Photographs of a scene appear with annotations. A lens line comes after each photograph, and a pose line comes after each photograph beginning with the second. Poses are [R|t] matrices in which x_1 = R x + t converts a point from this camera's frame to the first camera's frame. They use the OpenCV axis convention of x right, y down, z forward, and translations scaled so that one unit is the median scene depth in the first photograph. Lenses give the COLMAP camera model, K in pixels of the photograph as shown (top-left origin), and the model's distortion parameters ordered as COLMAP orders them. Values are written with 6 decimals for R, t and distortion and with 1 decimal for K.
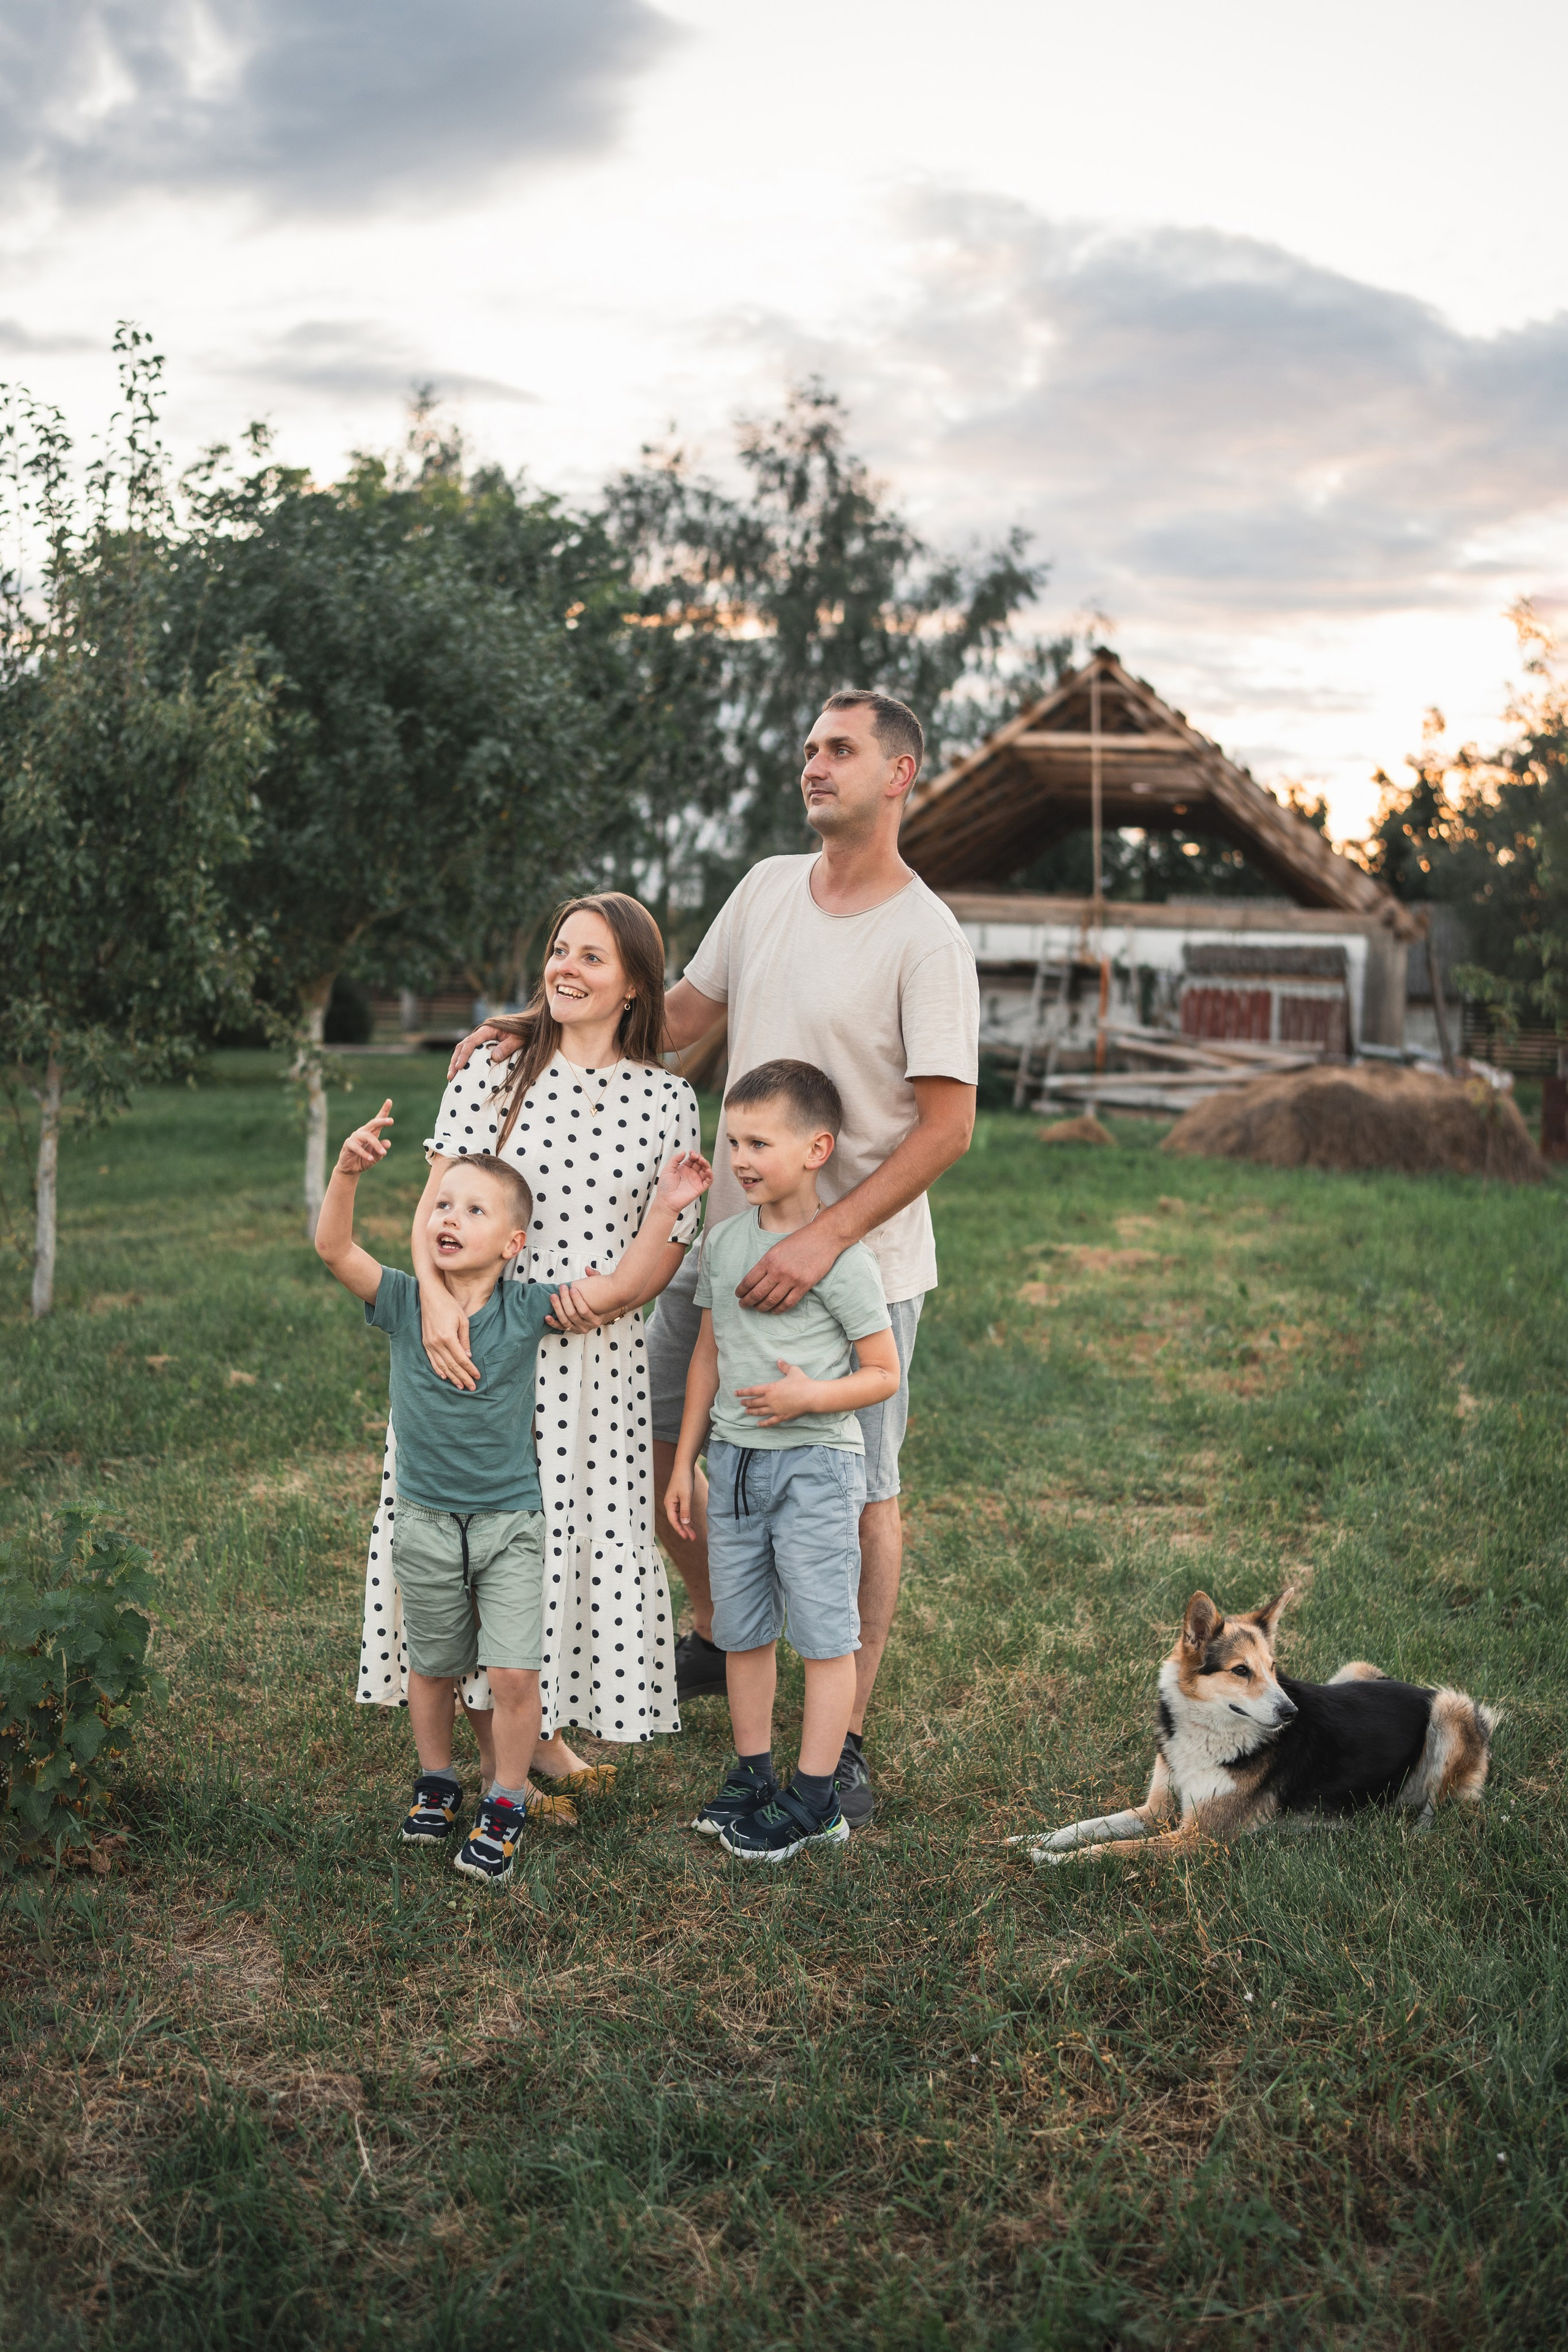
lens RADIAL K [[2339.4, 0, 780.9], [0, 2339.4, 1139.9], [0, 0, 1]] dist [-0.199225, 0.268876]
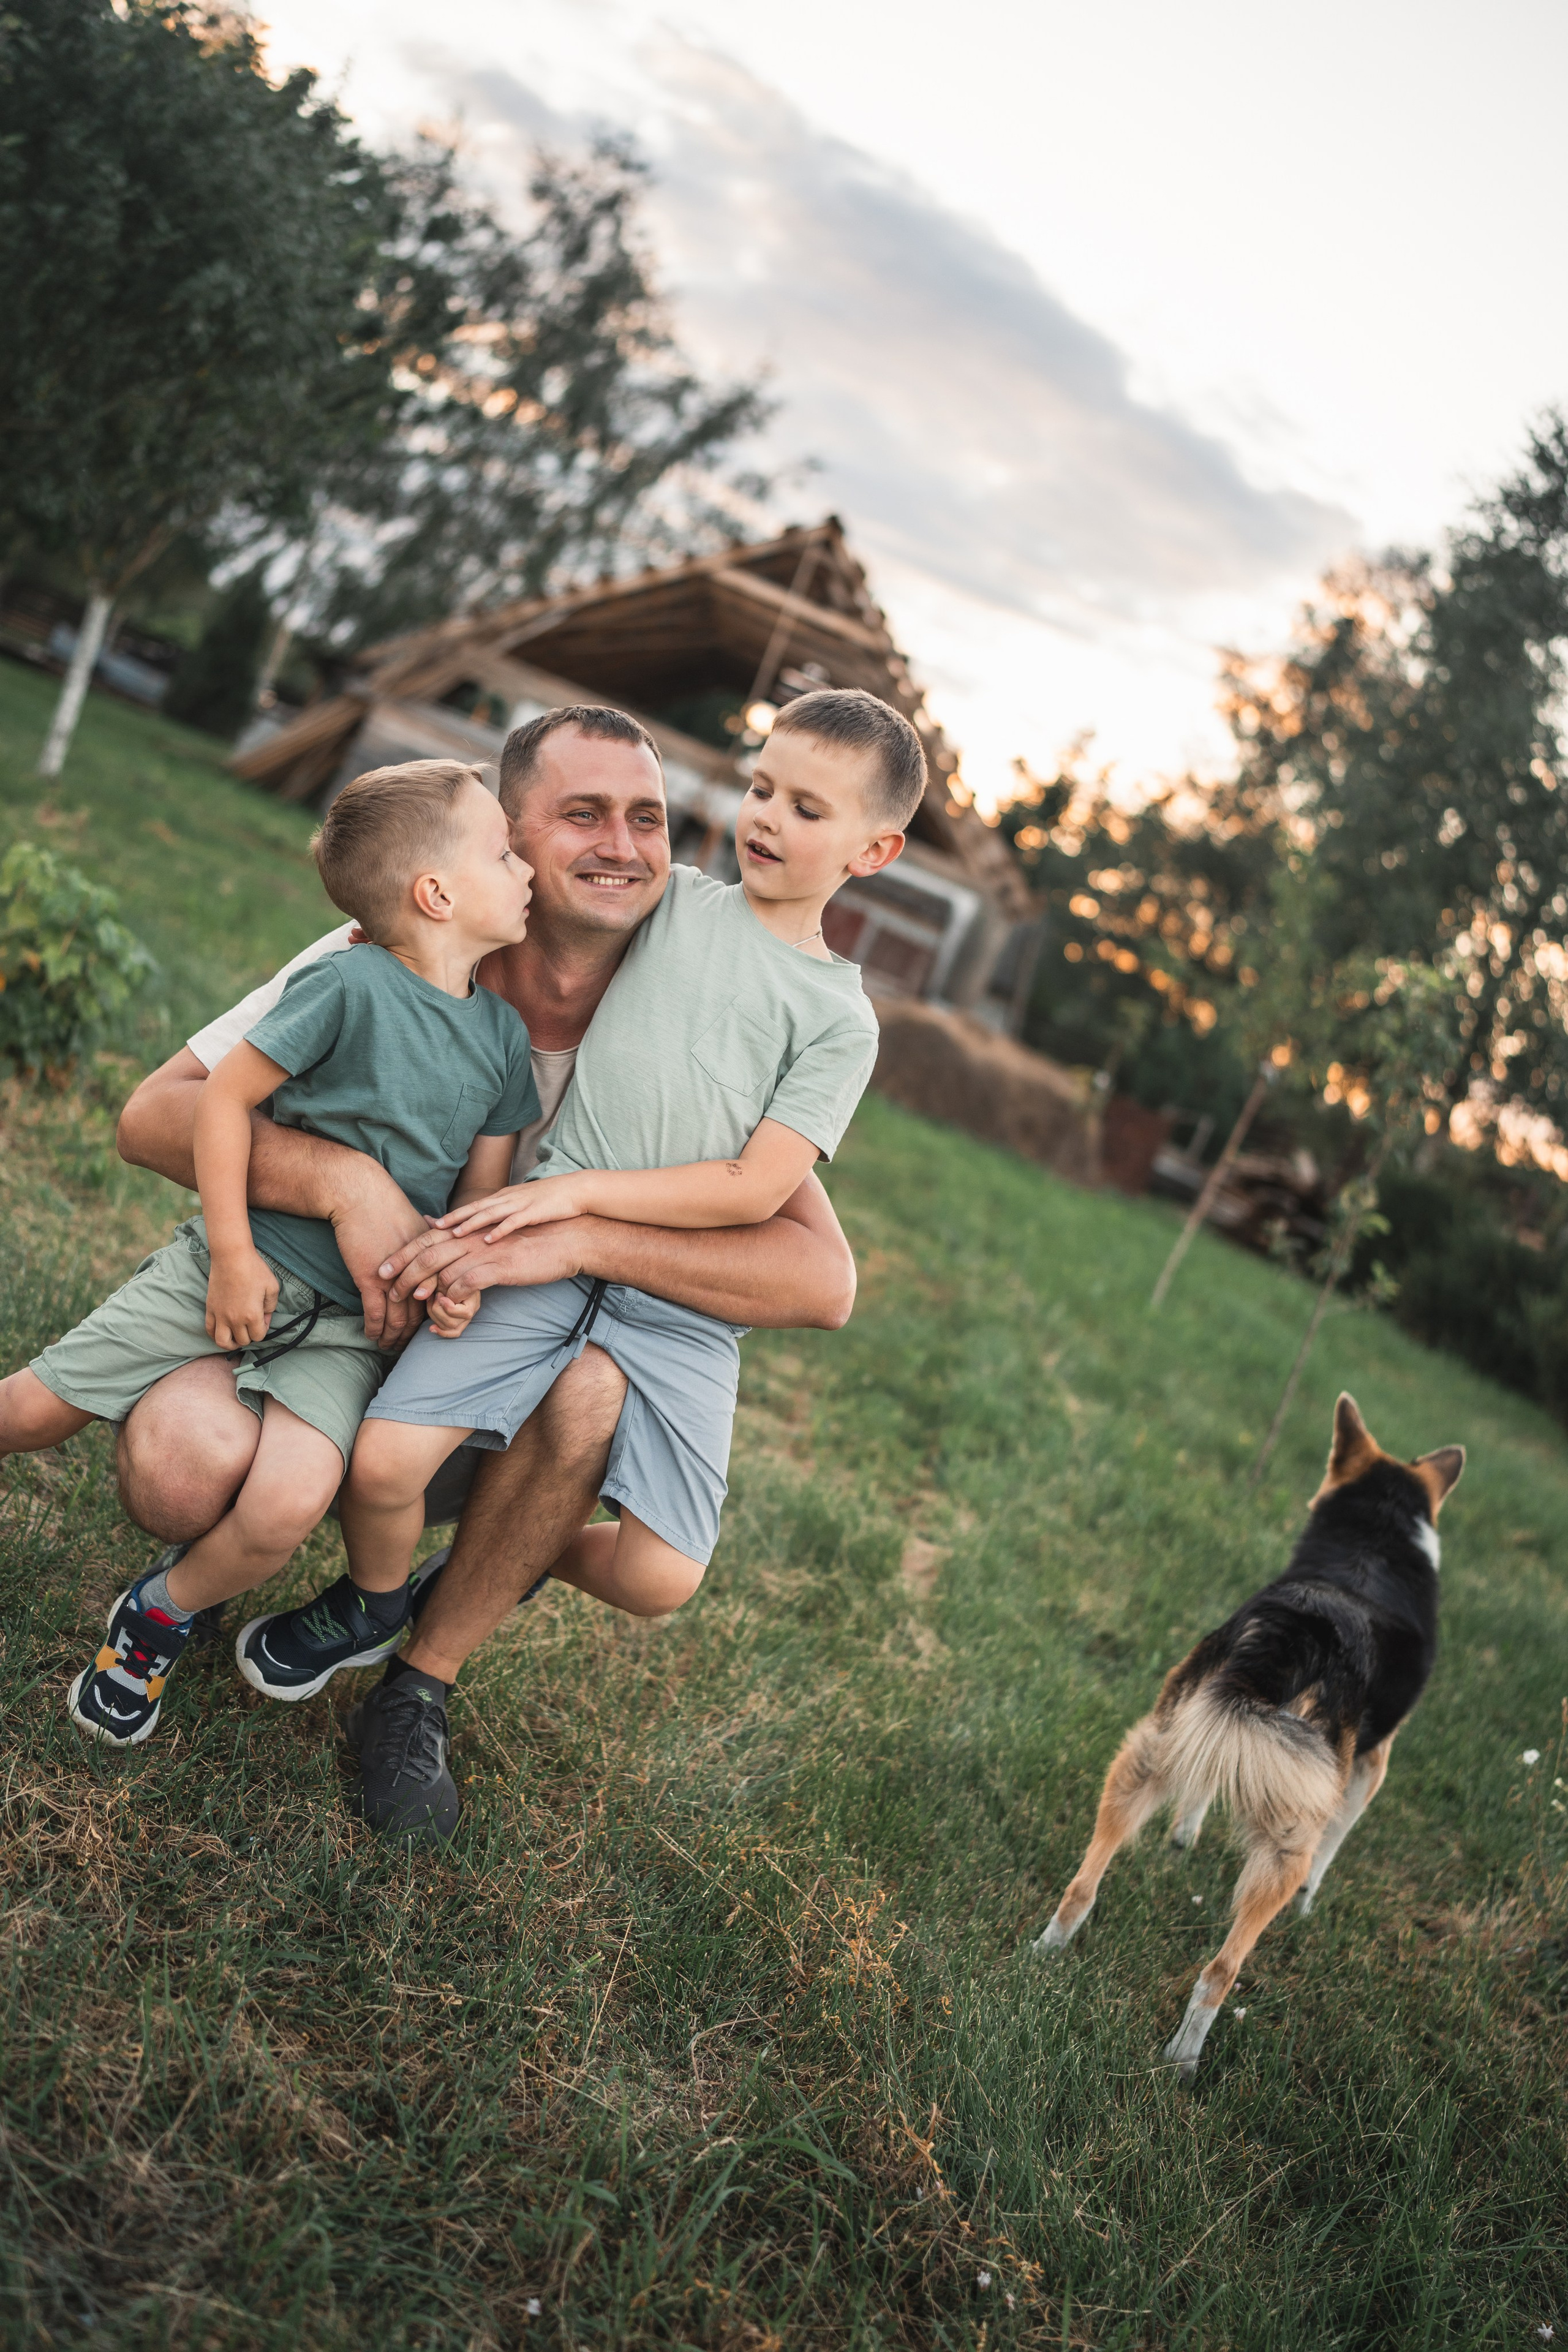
lens RADIAL K [[2287.4, 0, 787.1], [0, 2287.4, 1144.0], [0, 0, 1]] dist [-0.174797, 0.224476]
pose [[0.908702, 0.341640, 0.239883, -0.026200], [-0.356729, 0.933968, 0.021177, 0.031605], [-0.216808, -0.104817, 0.970571, 0.148404]]
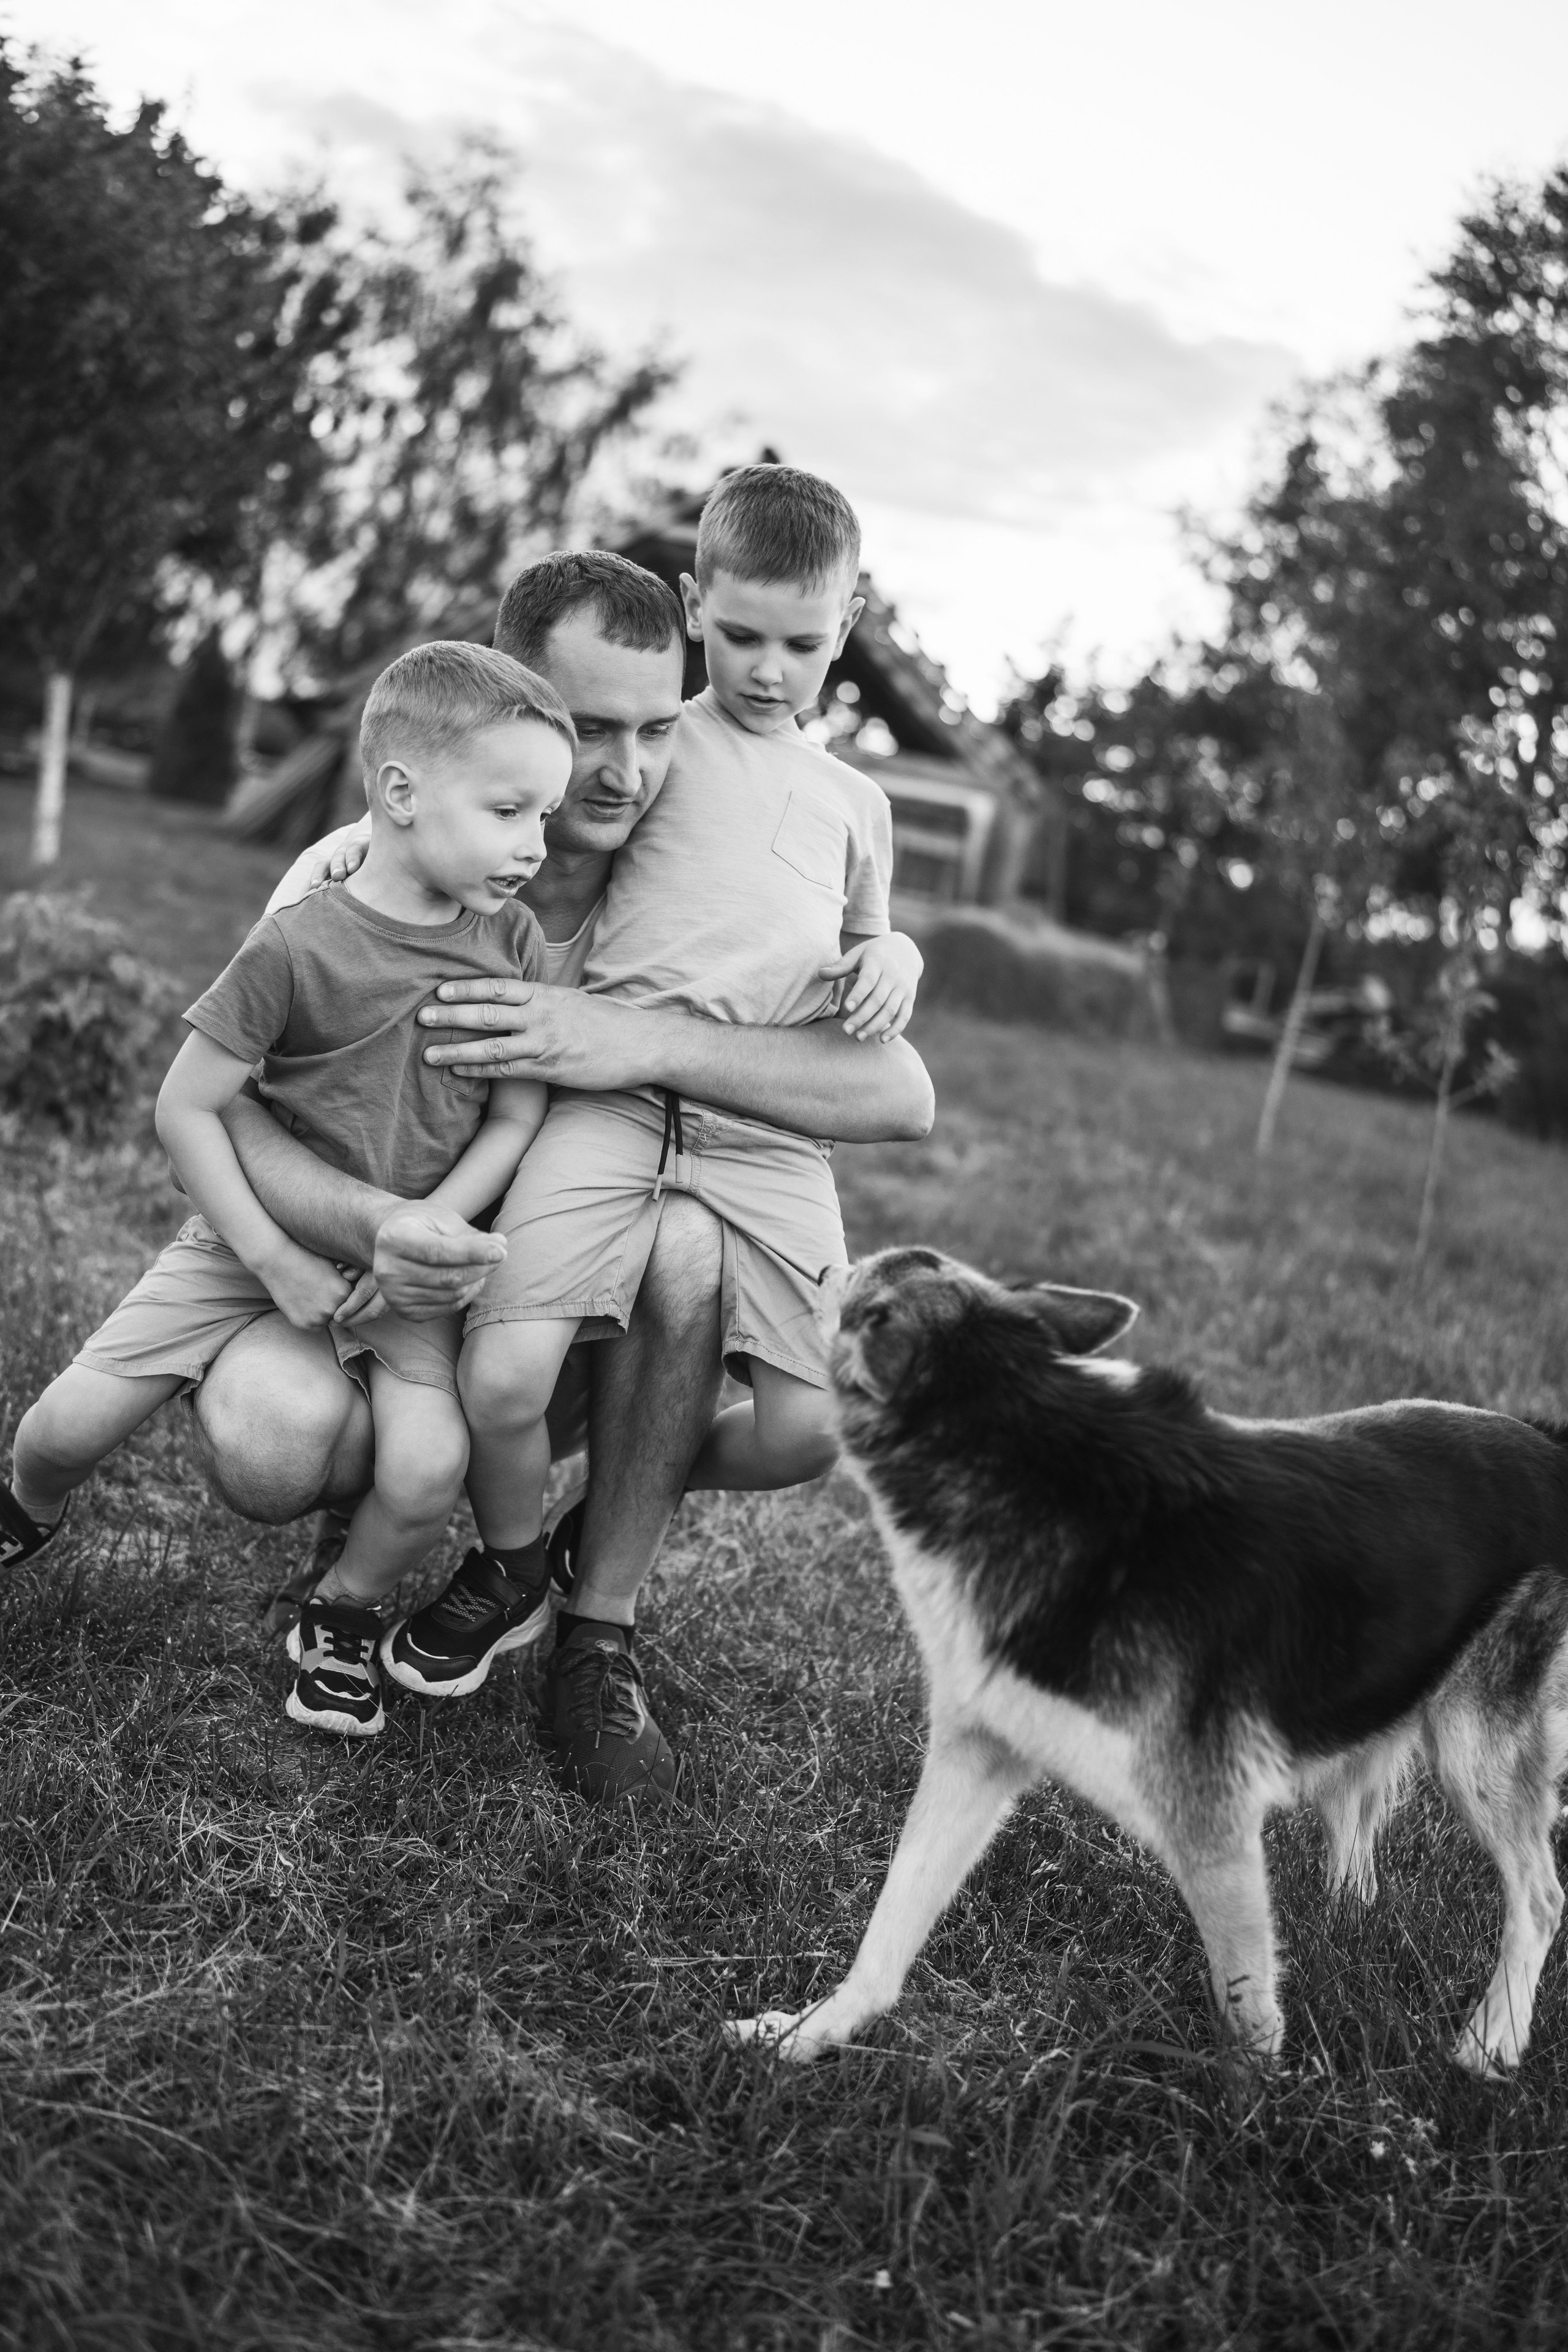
lens RADIAL K [[2277.8, 0, 784.0], [0, 2277.8, 1176.0], [0, 0, 1]] dist [-0.167313, 0.211044]
pose [[0.966748, 0.137031, 0.215921, -0.020868], [-0.153092, 0.986424, 0.059423, 0.045107], [-0.204847, -0.090503, 0.974601, 0.172360]]
